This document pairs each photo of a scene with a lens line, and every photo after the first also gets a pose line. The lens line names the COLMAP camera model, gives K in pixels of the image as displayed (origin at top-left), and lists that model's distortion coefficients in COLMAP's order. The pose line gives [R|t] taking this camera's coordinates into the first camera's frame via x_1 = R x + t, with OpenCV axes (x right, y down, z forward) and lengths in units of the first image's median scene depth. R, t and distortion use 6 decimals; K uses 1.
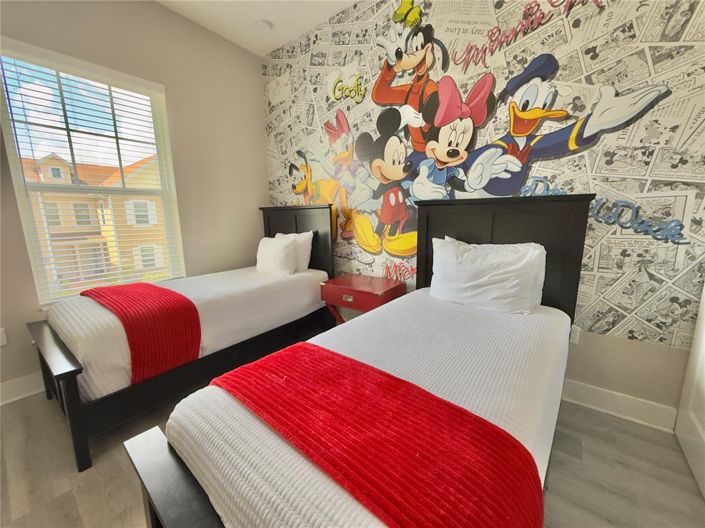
lens RADIAL K [[280.4, 0, 350.0], [0, 280.4, 263.1], [0, 0, 1]] dist [0.001081, 0.000198]
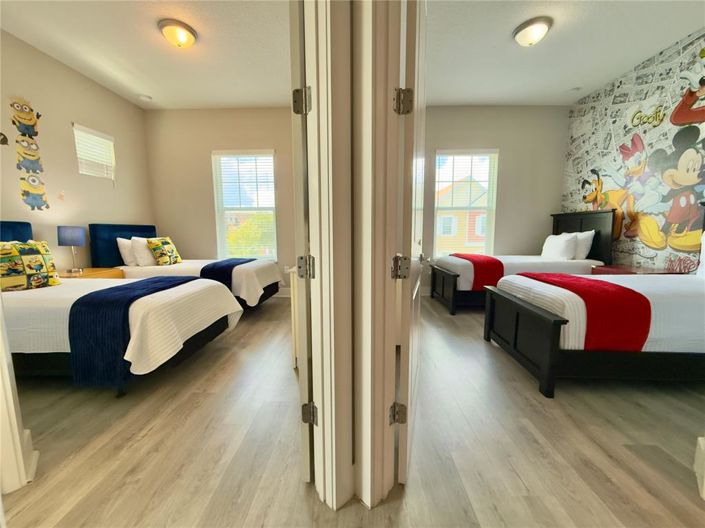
lens RADIAL K [[280.4, 0, 350.4], [0, 280.4, 263.9], [0, 0, 1]] dist [0.001081, 0.000198]
pose [[0.587504, 0.102904, -0.802652, 0.278102], [-0.136426, 0.990279, 0.027101, 0.169876], [0.797638, 0.093581, 0.595832, -0.709580]]
